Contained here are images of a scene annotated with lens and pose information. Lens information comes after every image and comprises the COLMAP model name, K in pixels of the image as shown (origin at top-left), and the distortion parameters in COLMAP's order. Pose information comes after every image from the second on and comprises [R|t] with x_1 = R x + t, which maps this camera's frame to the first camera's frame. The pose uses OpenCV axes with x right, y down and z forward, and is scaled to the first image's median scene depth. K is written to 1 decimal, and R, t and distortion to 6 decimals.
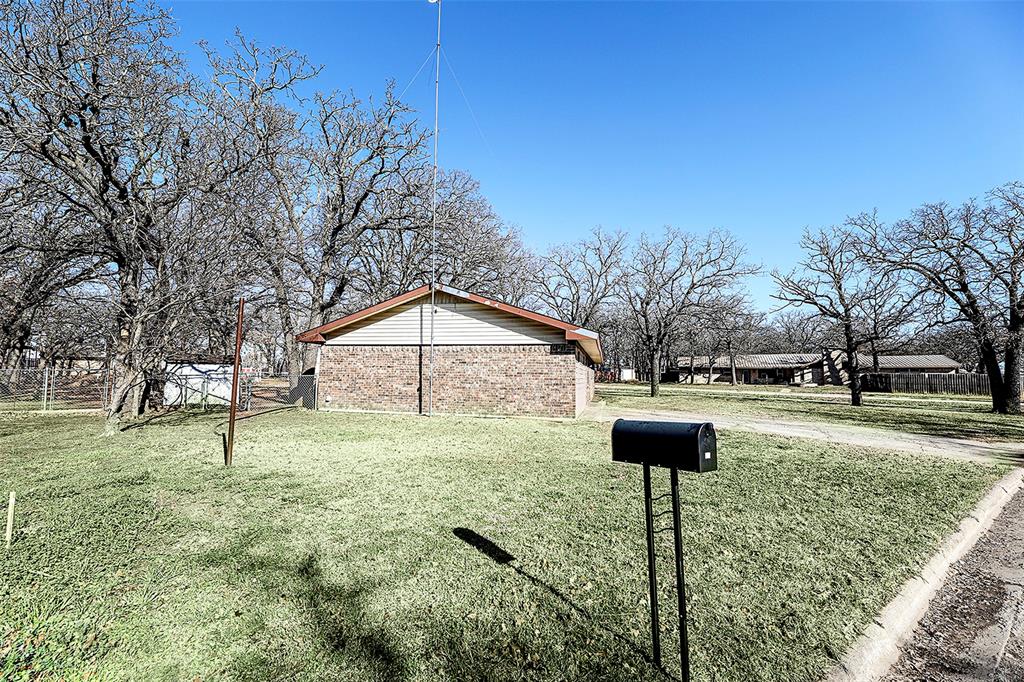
lens RADIAL K [[411.8, 0, 510.4], [0, 411.8, 341.0], [0, 0, 1]] dist [-0.004354, -0.001998]
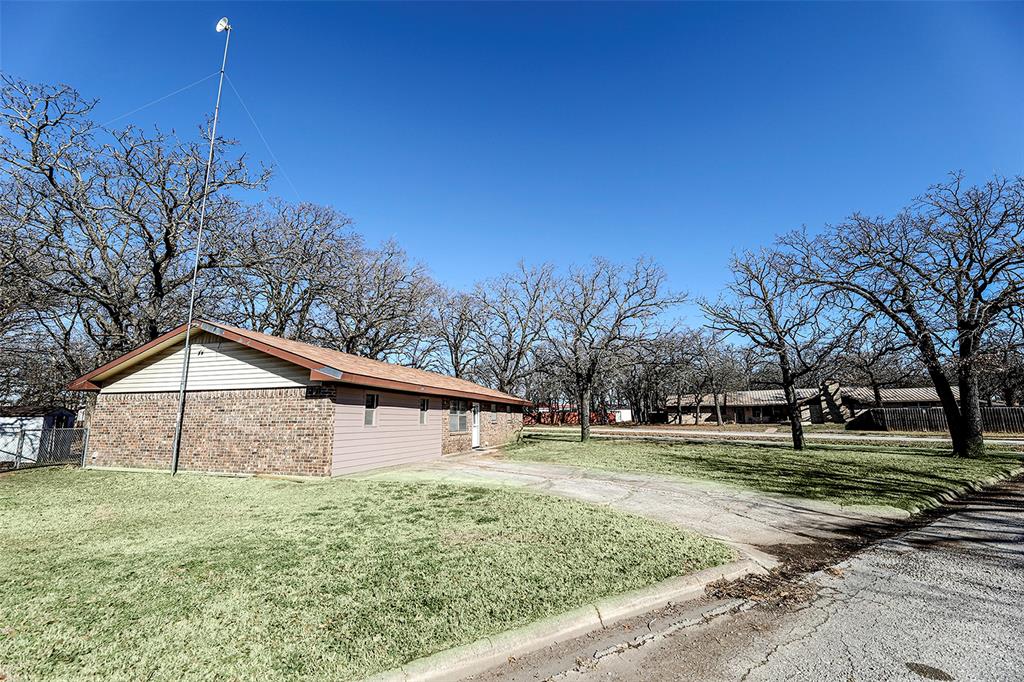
lens RADIAL K [[411.8, 0, 513.5], [0, 411.8, 341.4], [0, 0, 1]] dist [-0.004354, -0.001998]
pose [[0.997866, -0.031803, -0.057031, 0.283448], [0.025863, 0.994445, -0.102031, 0.006156], [0.059959, 0.100339, 0.993145, 0.086381]]
